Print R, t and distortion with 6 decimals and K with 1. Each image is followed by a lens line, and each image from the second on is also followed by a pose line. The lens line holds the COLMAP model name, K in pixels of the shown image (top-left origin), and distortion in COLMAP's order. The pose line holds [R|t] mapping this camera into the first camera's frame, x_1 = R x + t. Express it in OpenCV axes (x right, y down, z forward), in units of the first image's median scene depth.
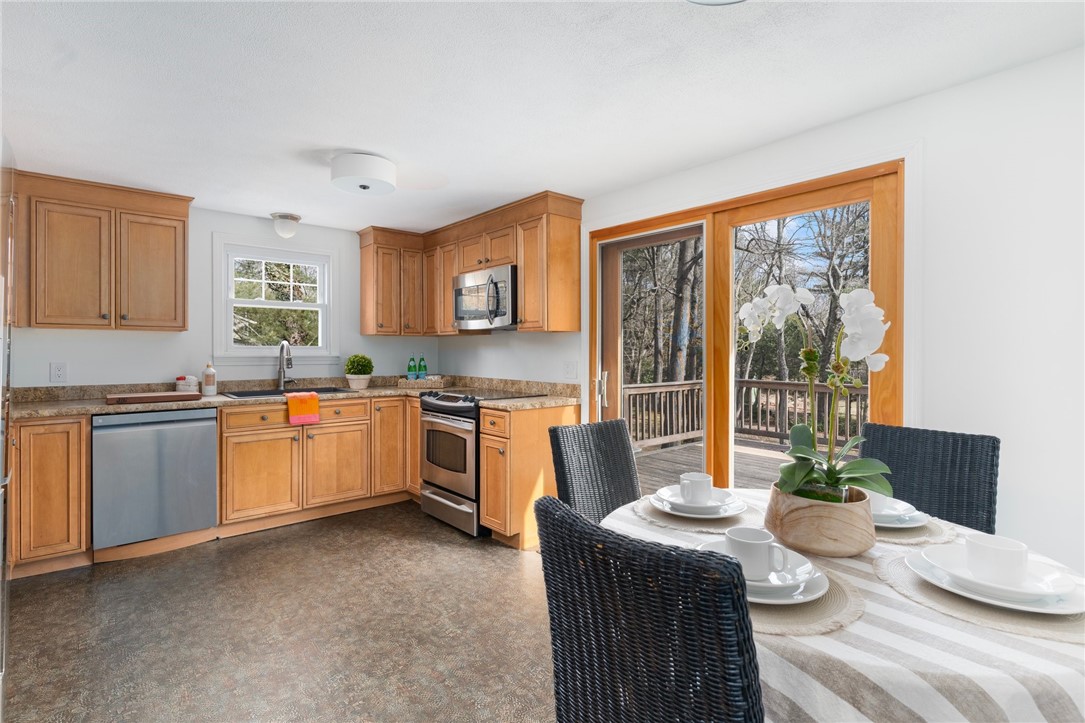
lens RADIAL K [[530.9, 0, 548.7], [0, 530.9, 357.9], [0, 0, 1]] dist [0.001757, -0.000060]
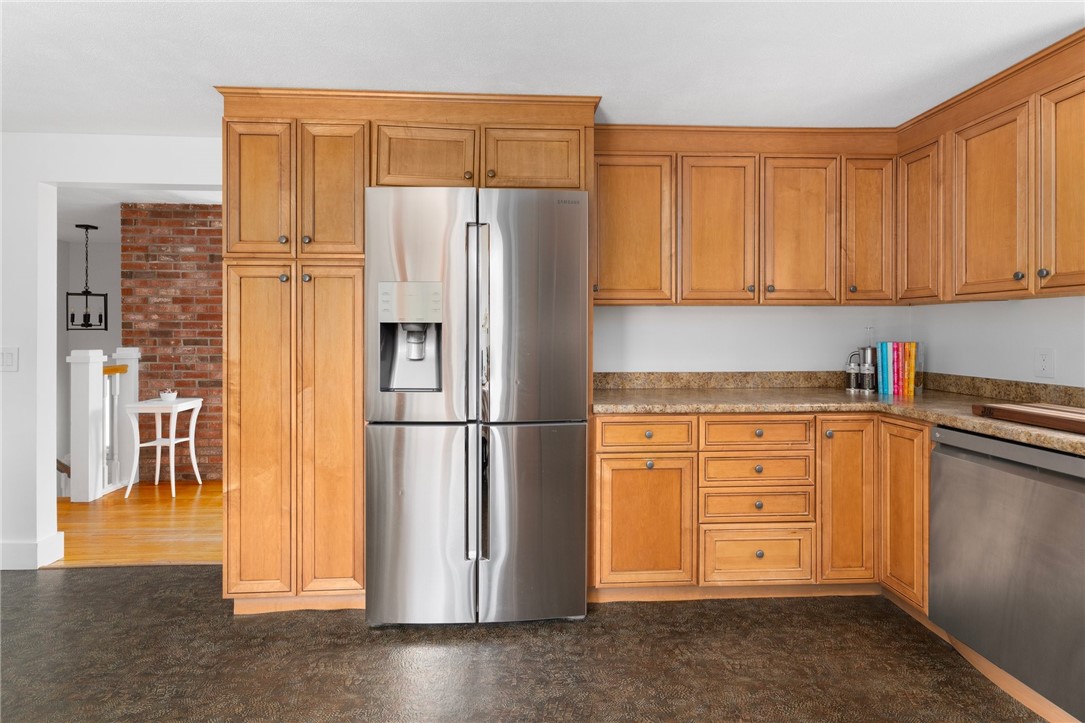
lens RADIAL K [[530.9, 0, 540.7], [0, 530.9, 334.3], [0, 0, 1]] dist [0.001757, -0.000060]
pose [[-0.607683, 0.004317, -0.794168, -0.001402], [-0.010638, 0.999851, 0.013575, -0.010554], [0.794109, 0.016698, -0.607547, 0.810884]]
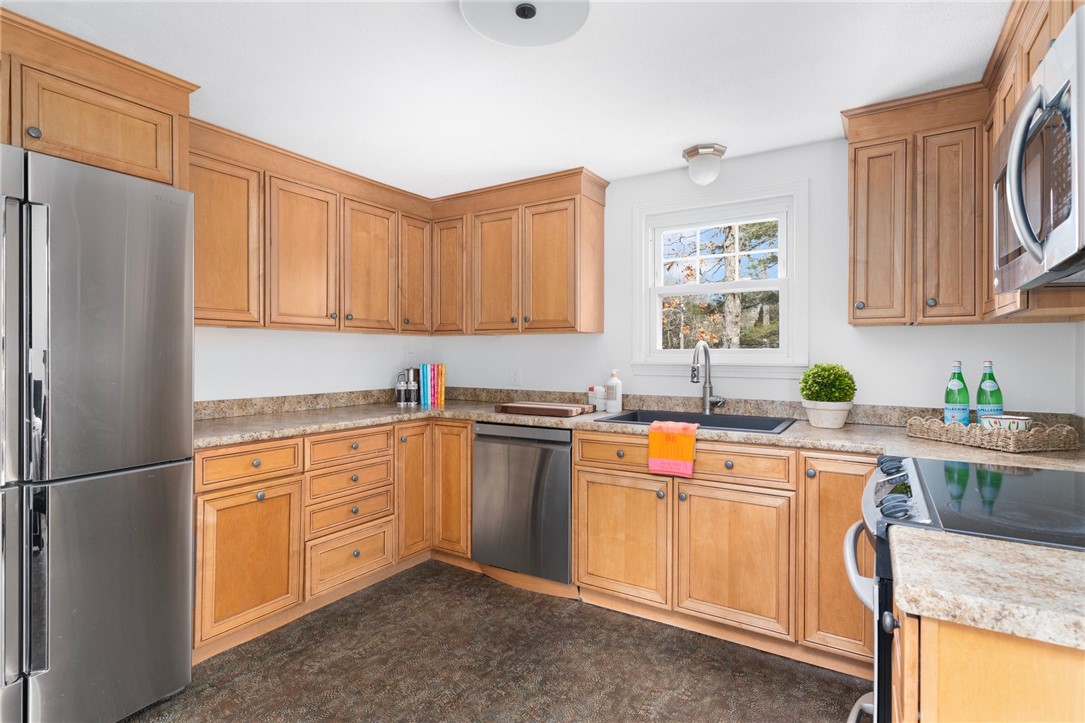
lens RADIAL K [[530.9, 0, 535.0], [0, 530.9, 361.9], [0, 0, 1]] dist [0.001757, -0.000060]
pose [[0.287083, 0.010856, -0.957844, 0.084051], [-0.015347, 0.999860, 0.006733, -0.008106], [0.957783, 0.012767, 0.287209, 0.661367]]
